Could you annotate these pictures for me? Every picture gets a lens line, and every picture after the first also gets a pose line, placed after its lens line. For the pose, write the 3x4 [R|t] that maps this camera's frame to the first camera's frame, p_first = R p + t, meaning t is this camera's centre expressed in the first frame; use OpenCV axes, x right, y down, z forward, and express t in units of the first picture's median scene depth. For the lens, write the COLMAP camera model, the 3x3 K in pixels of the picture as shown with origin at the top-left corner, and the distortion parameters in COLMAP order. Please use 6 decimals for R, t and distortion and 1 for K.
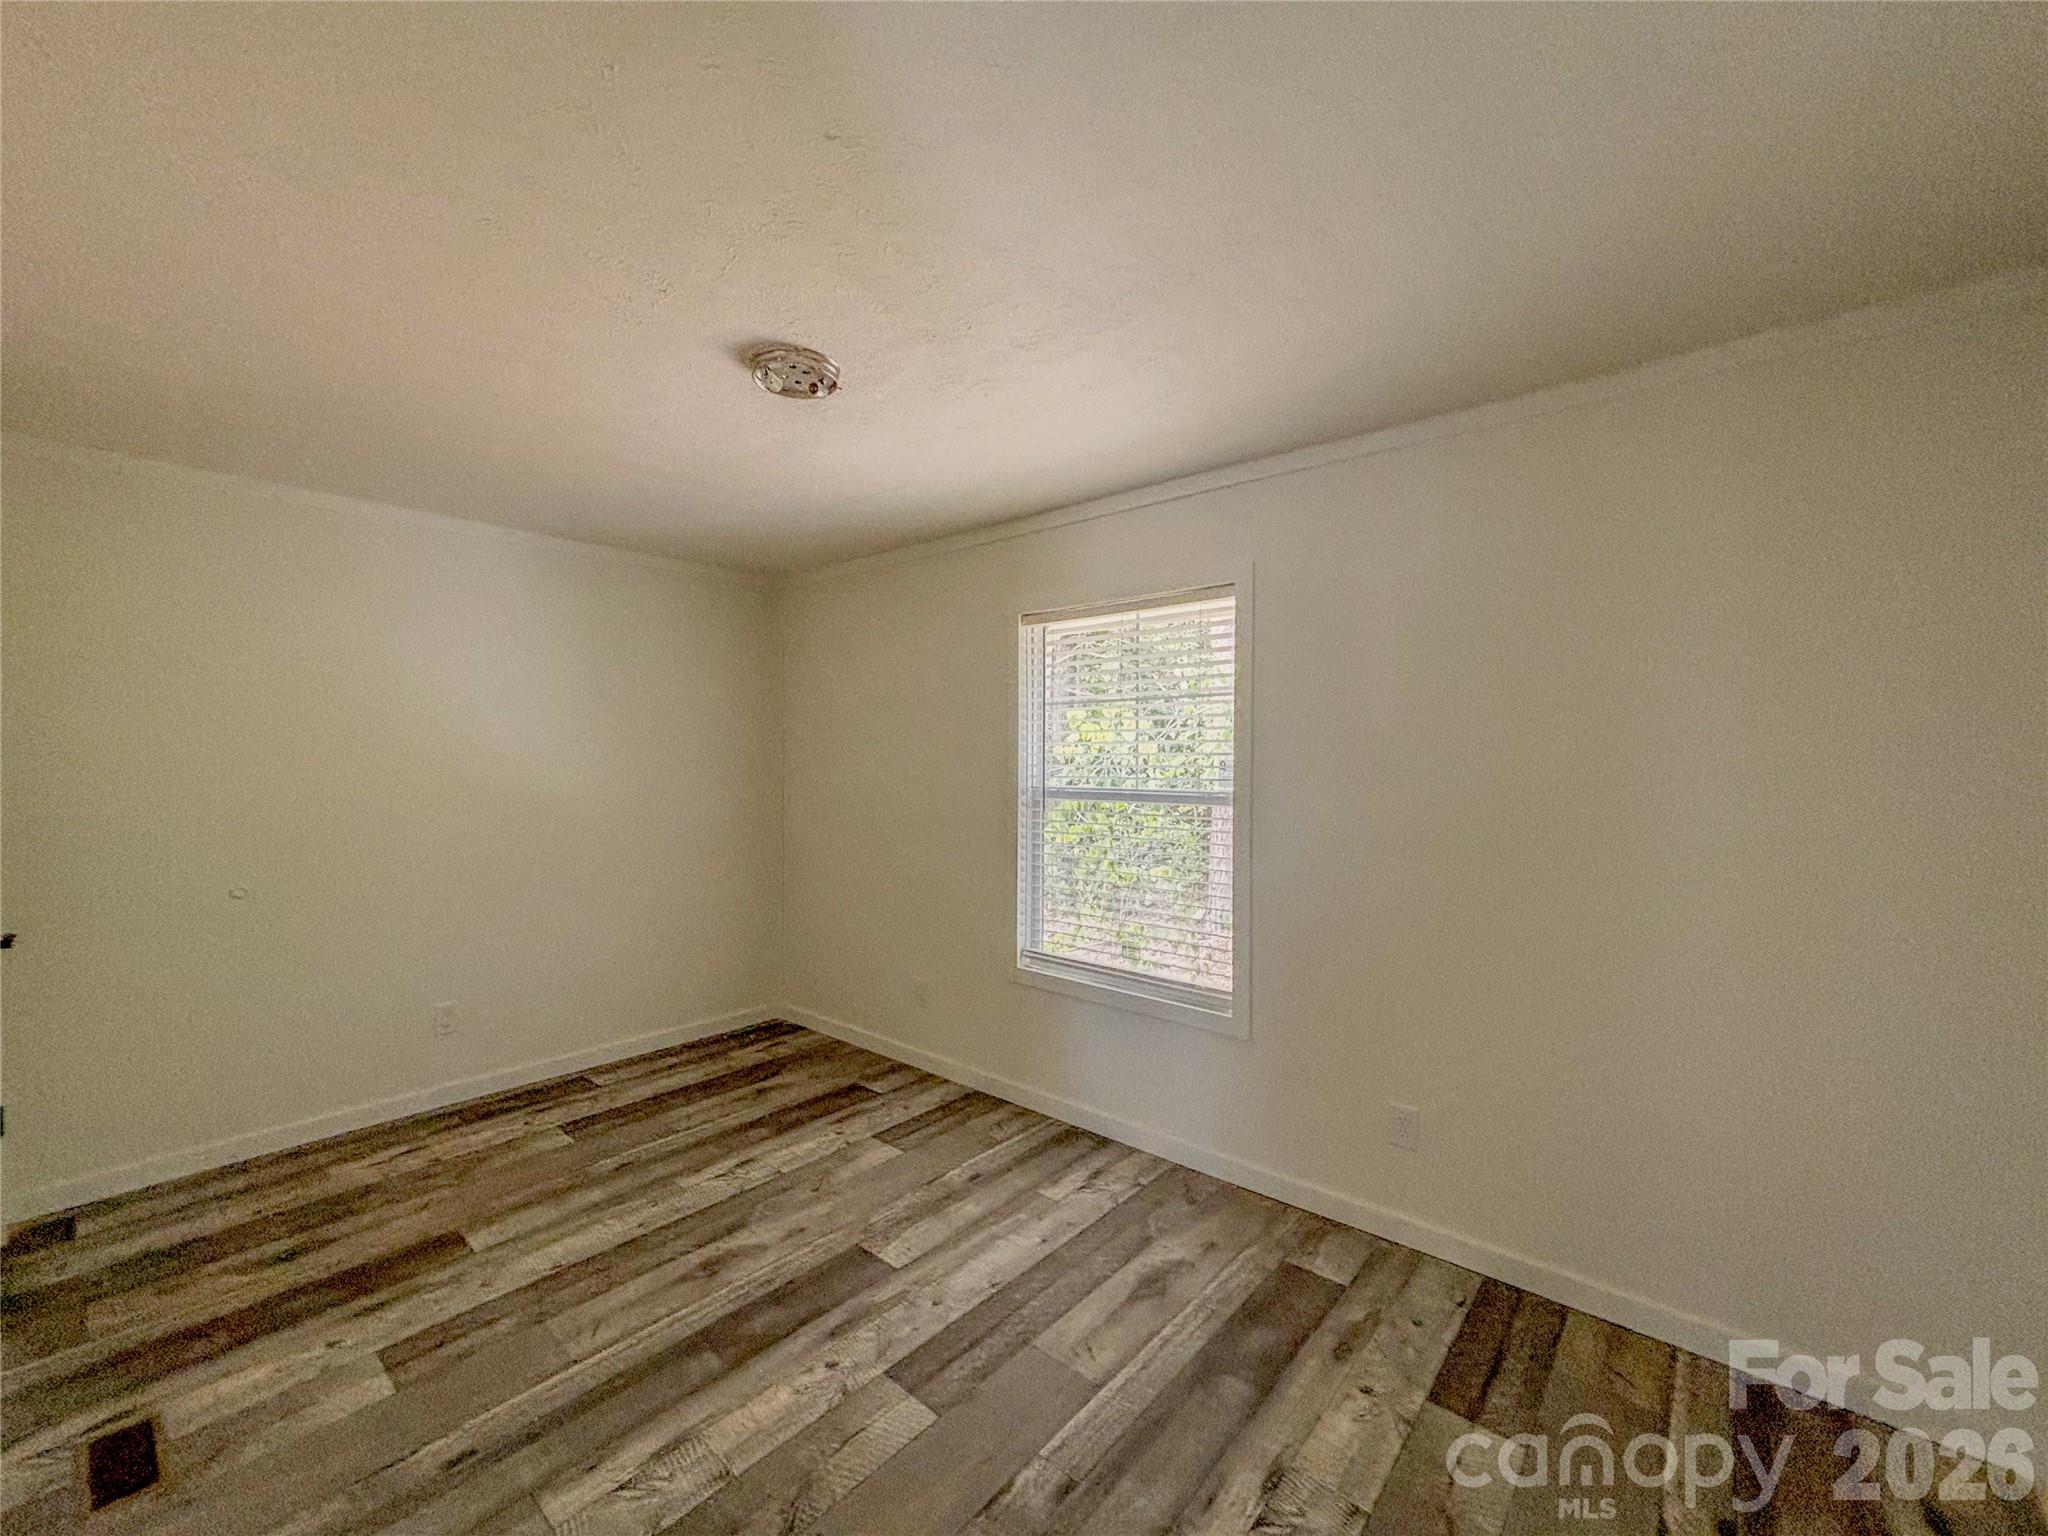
lens RADIAL K [[822.5, 0, 1042.5], [0, 822.5, 647.7], [0, 0, 1]] dist [0.004773, -0.001125]
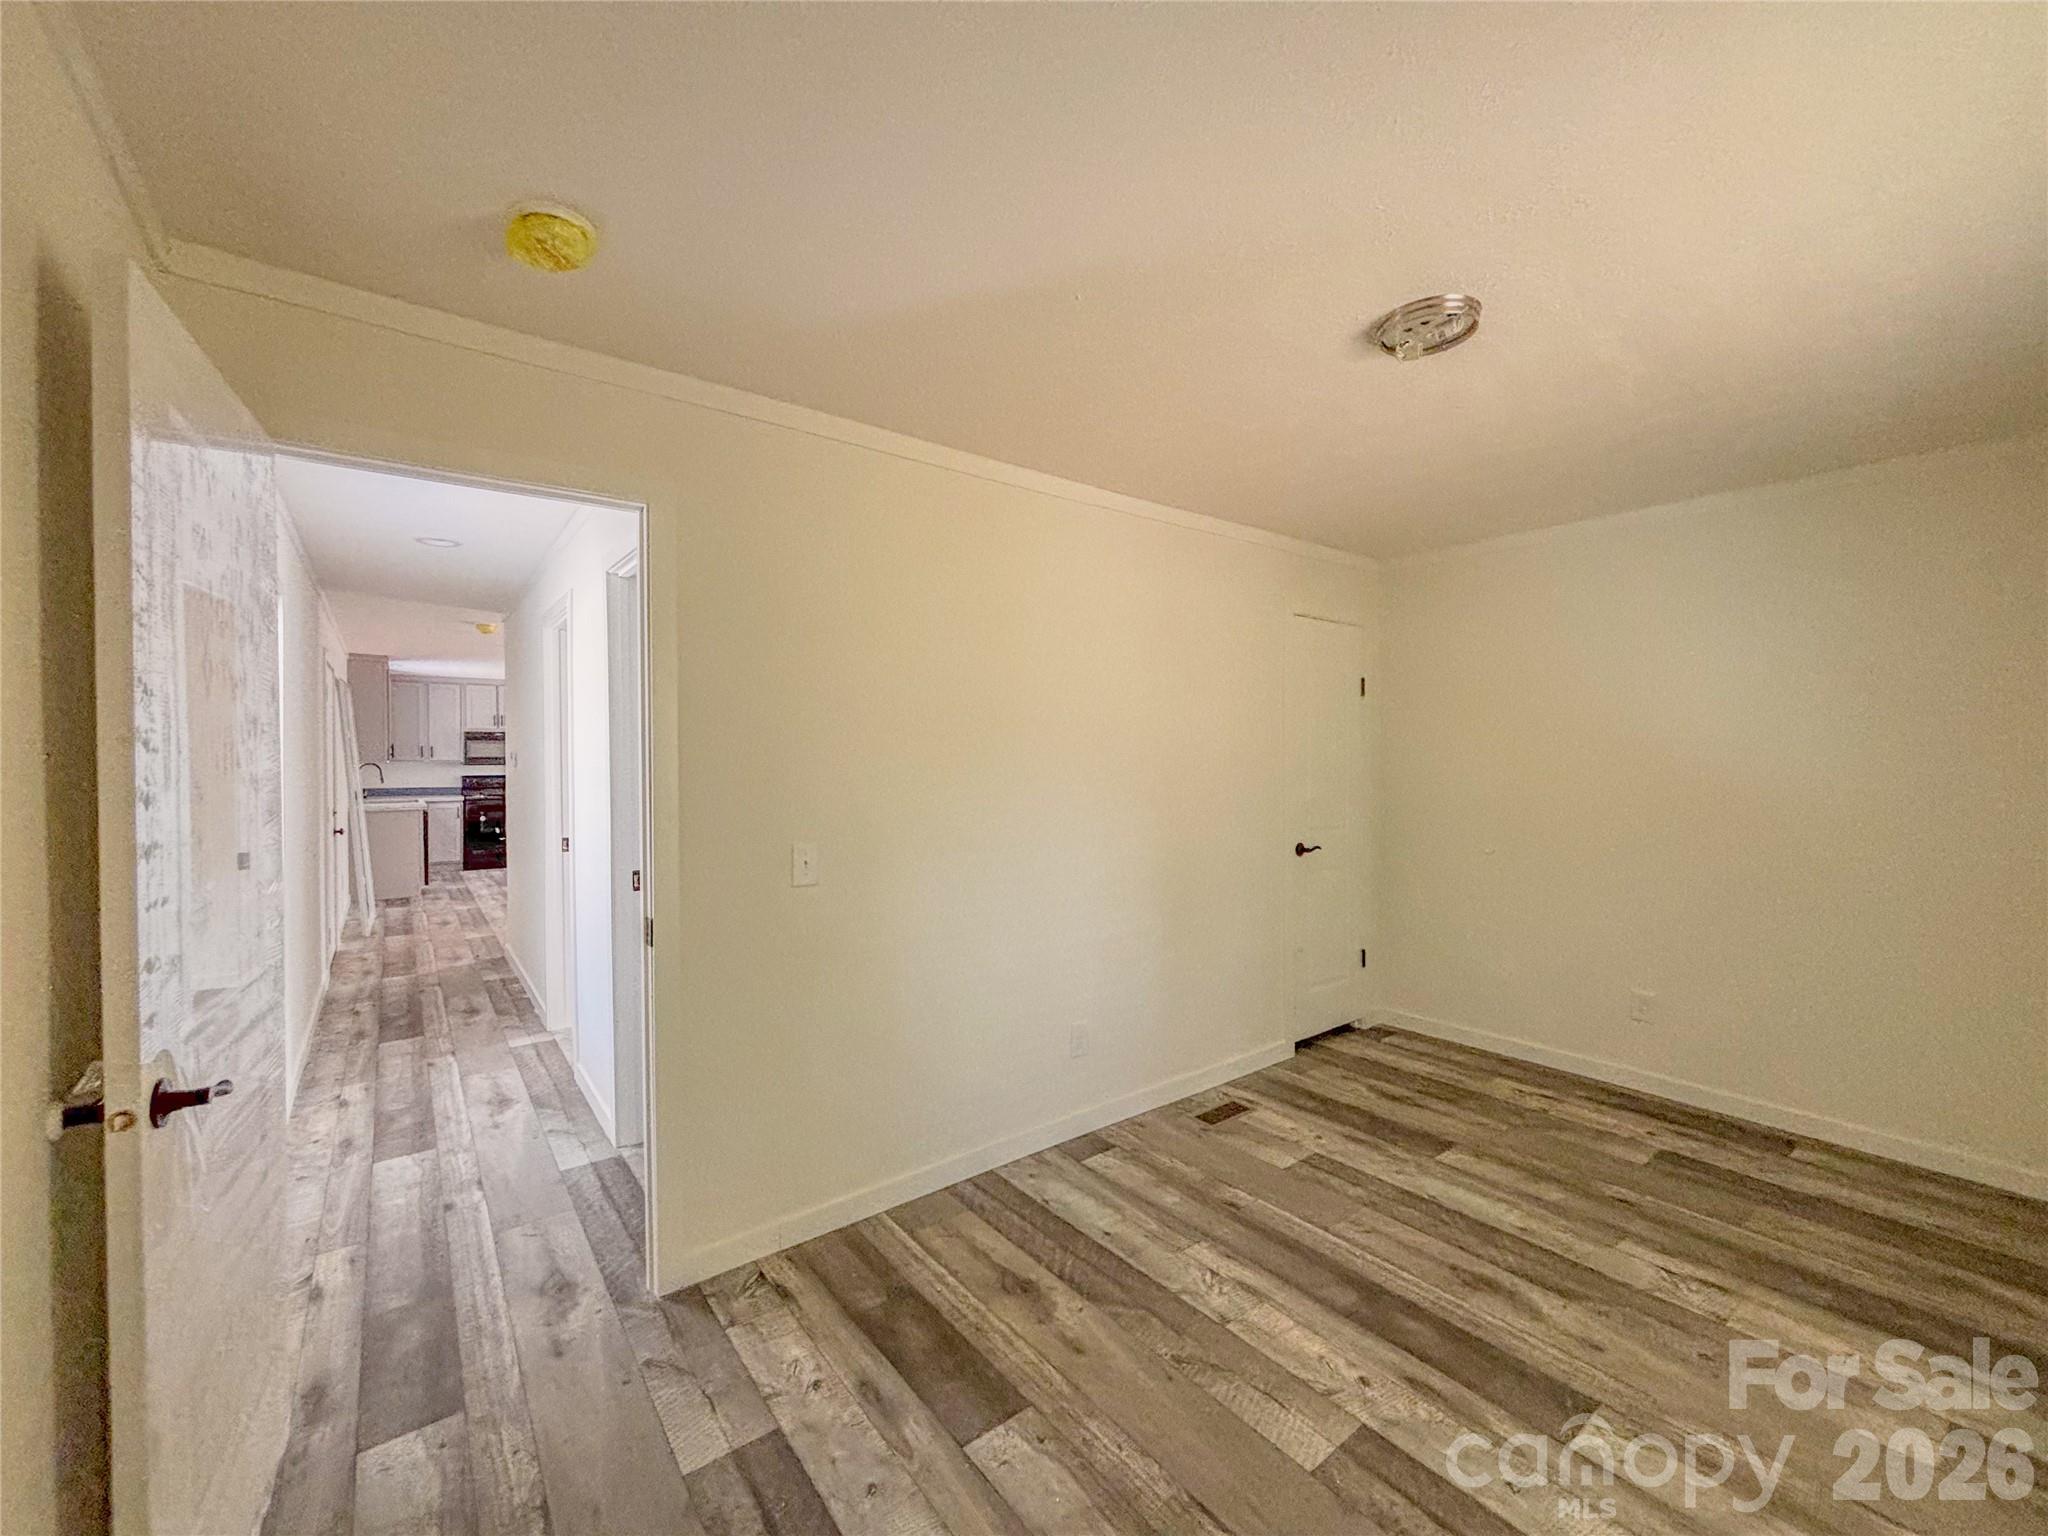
lens RADIAL K [[822.5, 0, 1006.7], [0, 822.5, 756.4], [0, 0, 1]] dist [0.004773, -0.001125]
pose [[-0.240315, -0.004508, -0.970684, 0.749459], [0.138182, 0.989646, -0.038806, 0.125794], [0.960809, -0.143456, -0.237204, 0.897918]]
